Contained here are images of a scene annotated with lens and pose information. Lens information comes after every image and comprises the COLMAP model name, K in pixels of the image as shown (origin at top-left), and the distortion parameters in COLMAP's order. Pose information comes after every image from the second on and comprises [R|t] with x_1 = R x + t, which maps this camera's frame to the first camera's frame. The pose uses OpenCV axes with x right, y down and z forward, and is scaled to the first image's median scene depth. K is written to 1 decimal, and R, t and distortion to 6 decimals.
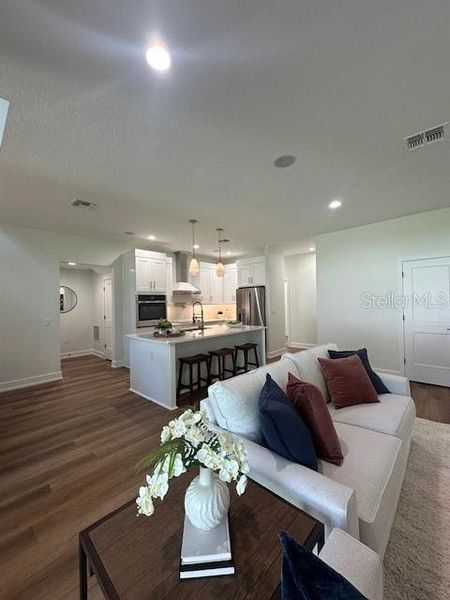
lens RADIAL K [[242.3, 0, 225.0], [0, 242.3, 300.0], [0, 0, 1]] dist [-0.000716, -0.000168]
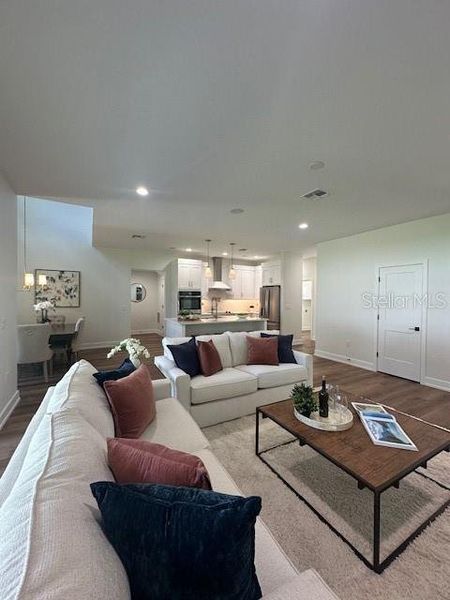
lens RADIAL K [[242.3, 0, 225.0], [0, 242.3, 300.0], [0, 0, 1]] dist [-0.000716, -0.000168]
pose [[0.952518, 0.032642, -0.302726, 0.283857], [-0.024351, 0.999219, 0.031123, -0.018532], [0.303506, -0.022273, 0.952569, -0.227176]]
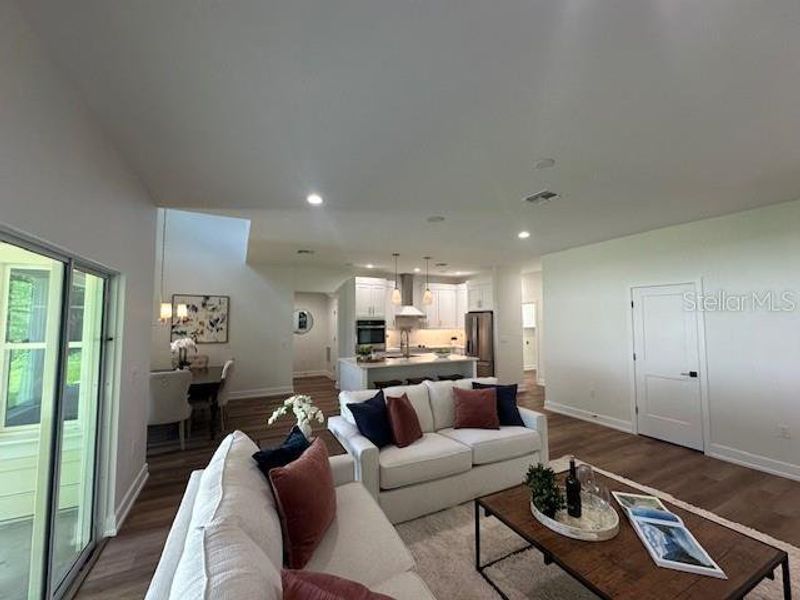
lens RADIAL K [[323.1, 0, 400.0], [0, 323.1, 300.0], [0, 0, 1]] dist [-0.000716, -0.000168]
pose [[0.939111, -0.003900, -0.343592, 0.265676], [-0.012115, 0.998938, -0.044451, -0.043960], [0.343400, 0.045907, 0.938067, -0.228428]]
